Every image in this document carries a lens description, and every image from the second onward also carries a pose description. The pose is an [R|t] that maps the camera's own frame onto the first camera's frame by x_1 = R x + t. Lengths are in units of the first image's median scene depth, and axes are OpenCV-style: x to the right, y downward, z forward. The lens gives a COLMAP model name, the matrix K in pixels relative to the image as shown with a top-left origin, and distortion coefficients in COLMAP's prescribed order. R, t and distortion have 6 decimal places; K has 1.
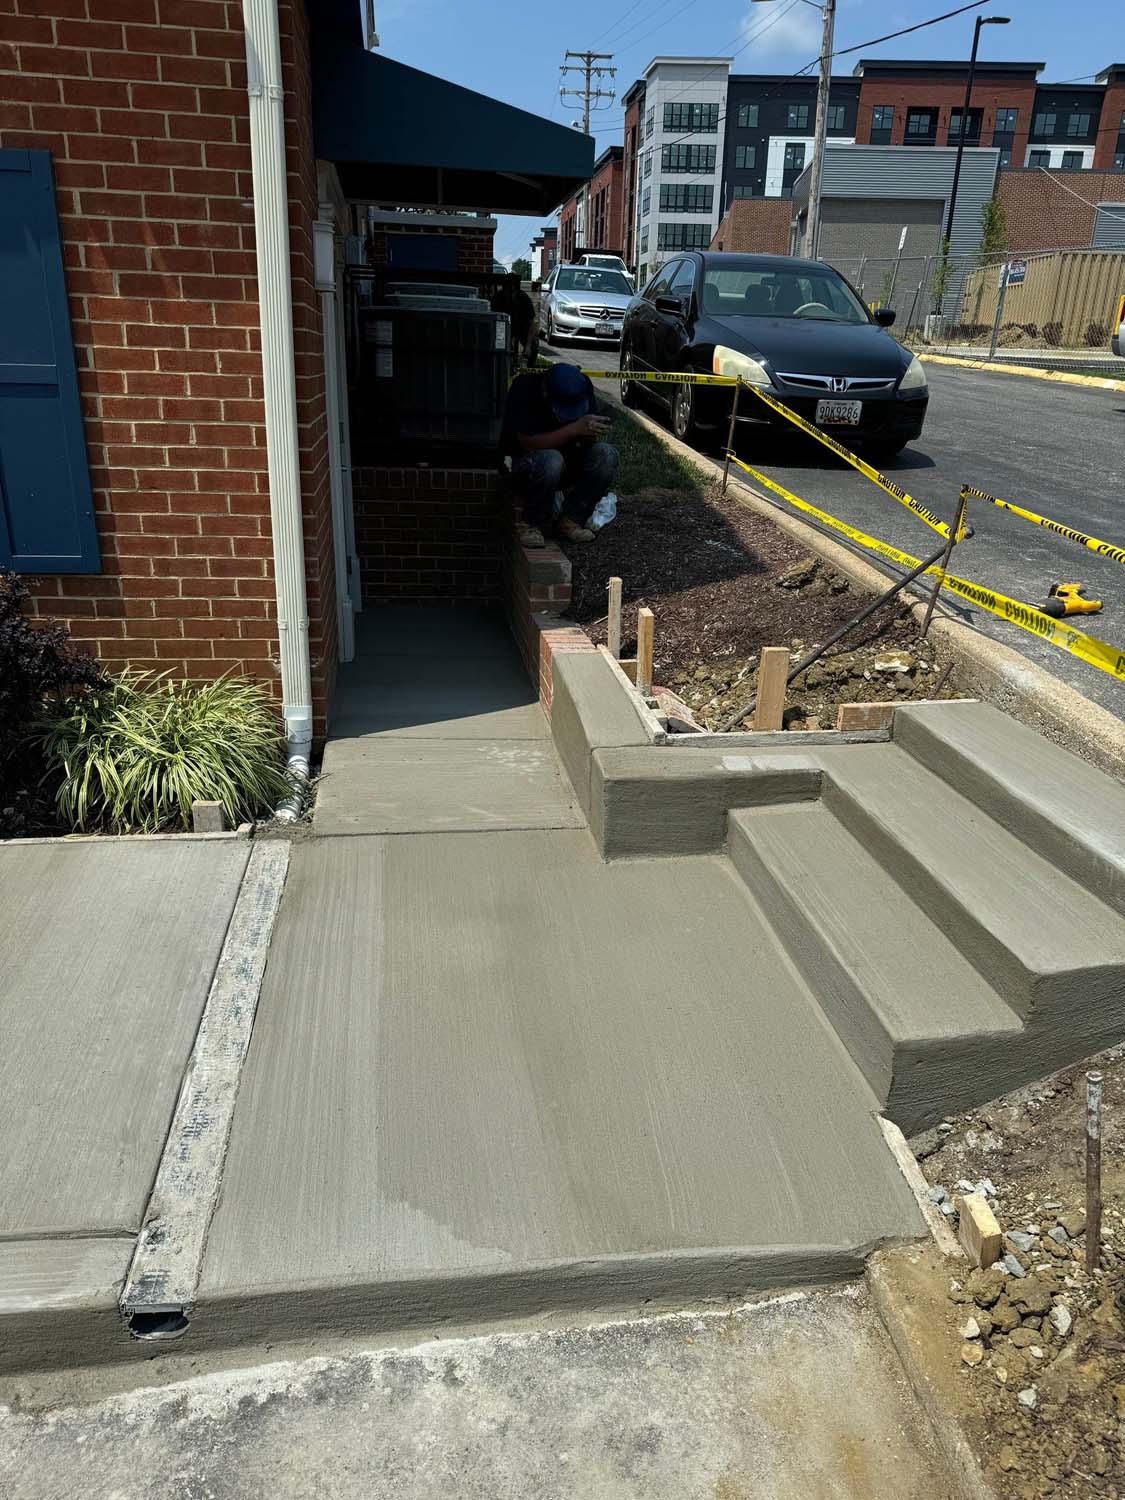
lens RADIAL K [[1074.2, 0, 551.1], [0, 1074.2, 734.8], [0, 0, 1]] dist [0.028859, -0.033450]
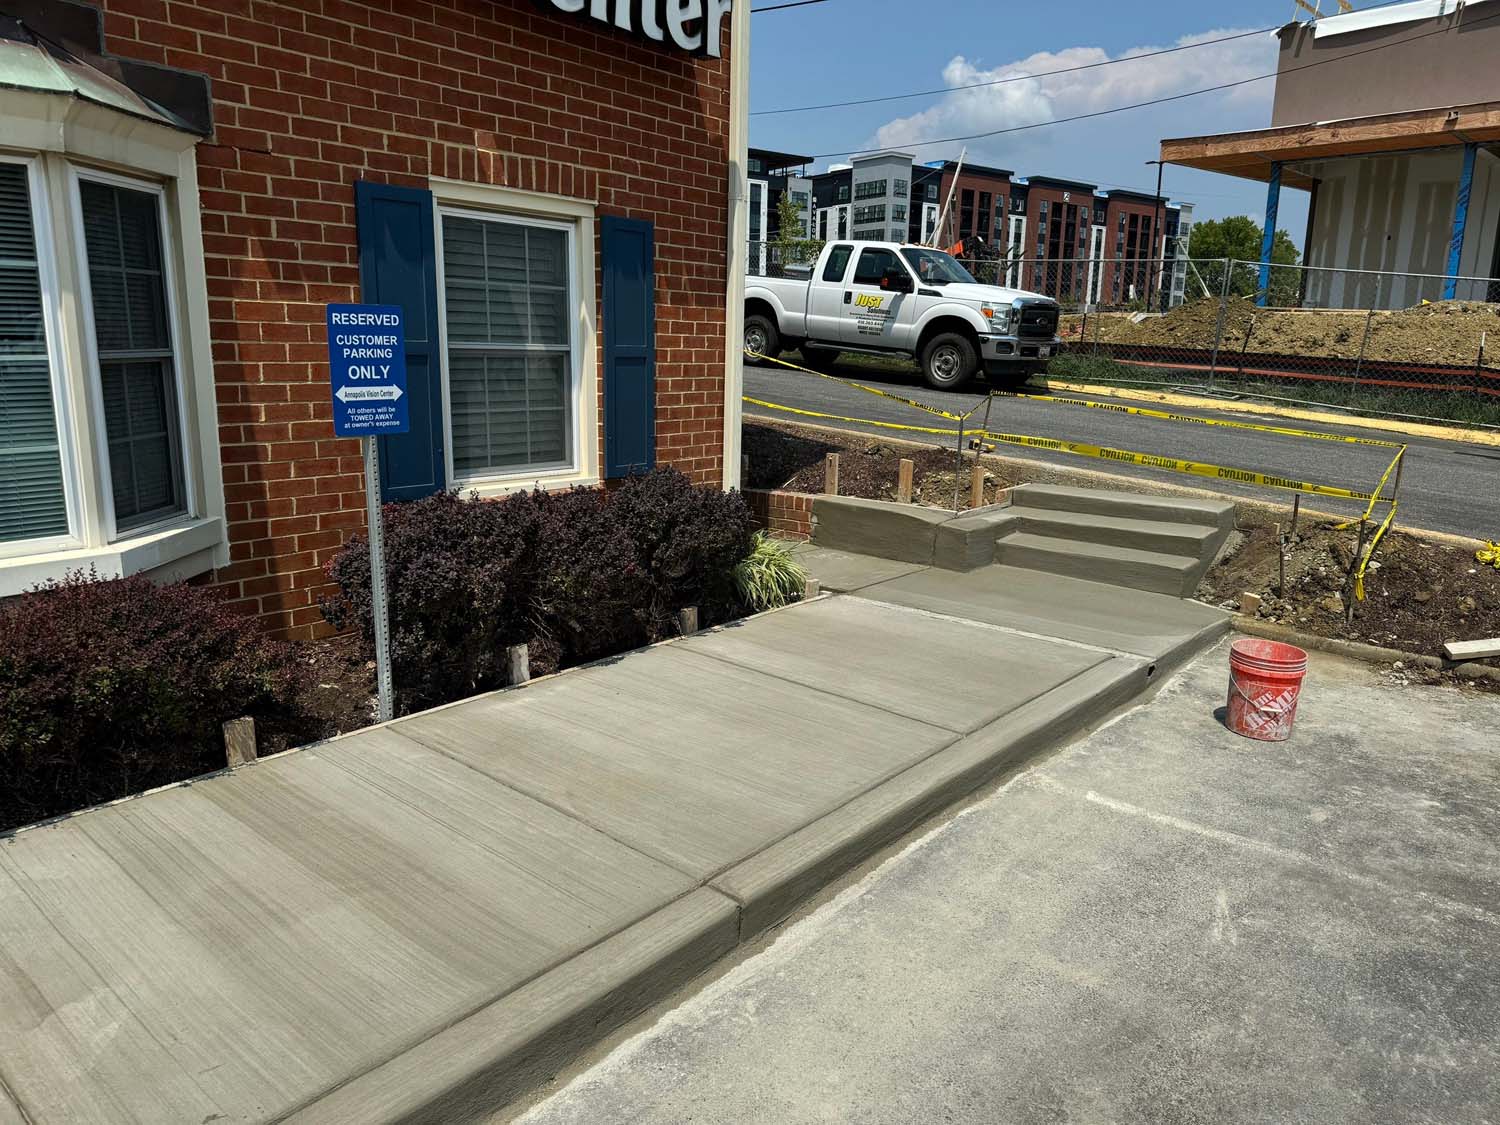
lens RADIAL K [[1074.2, 0, 747.8], [0, 1074.2, 561.0], [0, 0, 1]] dist [0.028859, -0.033450]
pose [[0.746930, -0.144126, 0.649094, -1.475125], [0.215238, 0.976071, -0.030951, 0.056610], [-0.629101, 0.162828, 0.760078, -0.273563]]
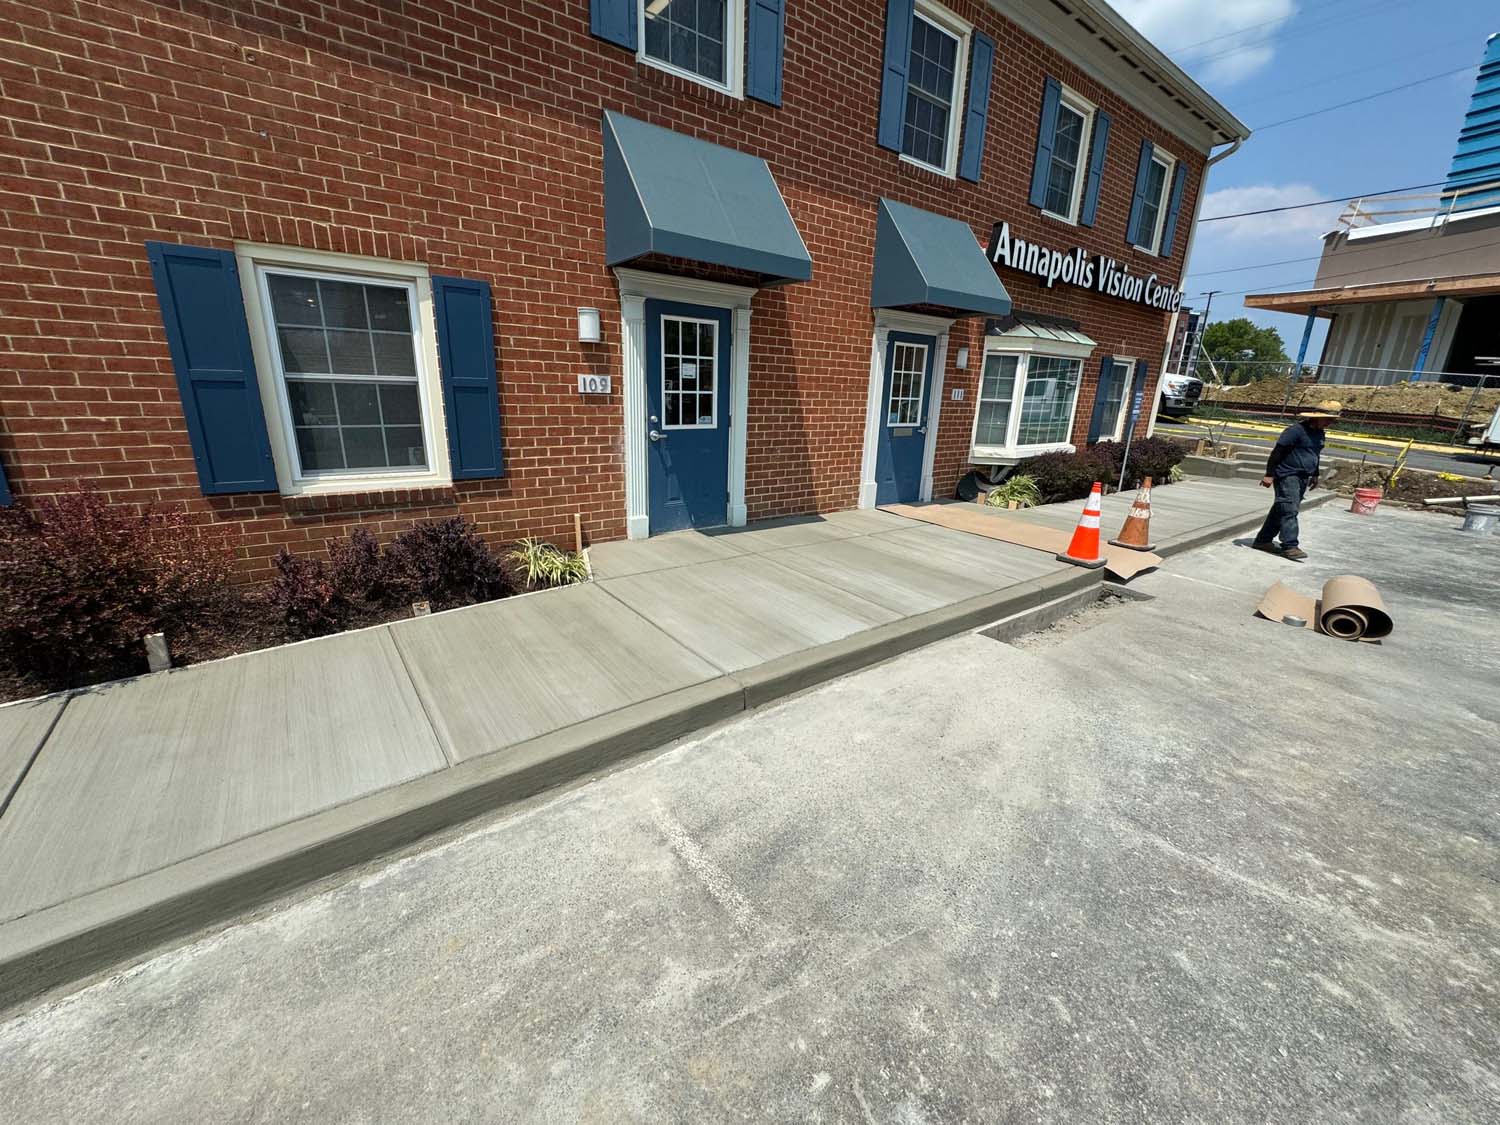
lens RADIAL K [[592.4, 0, 757.4], [0, 592.4, 556.4], [0, 0, 1]] dist [-0.002388, -0.000589]
pose [[0.883974, -0.126199, 0.450182, -4.058851], [0.146755, 0.989113, -0.010889, 0.201520], [-0.443907, 0.075692, 0.892870, -0.818333]]
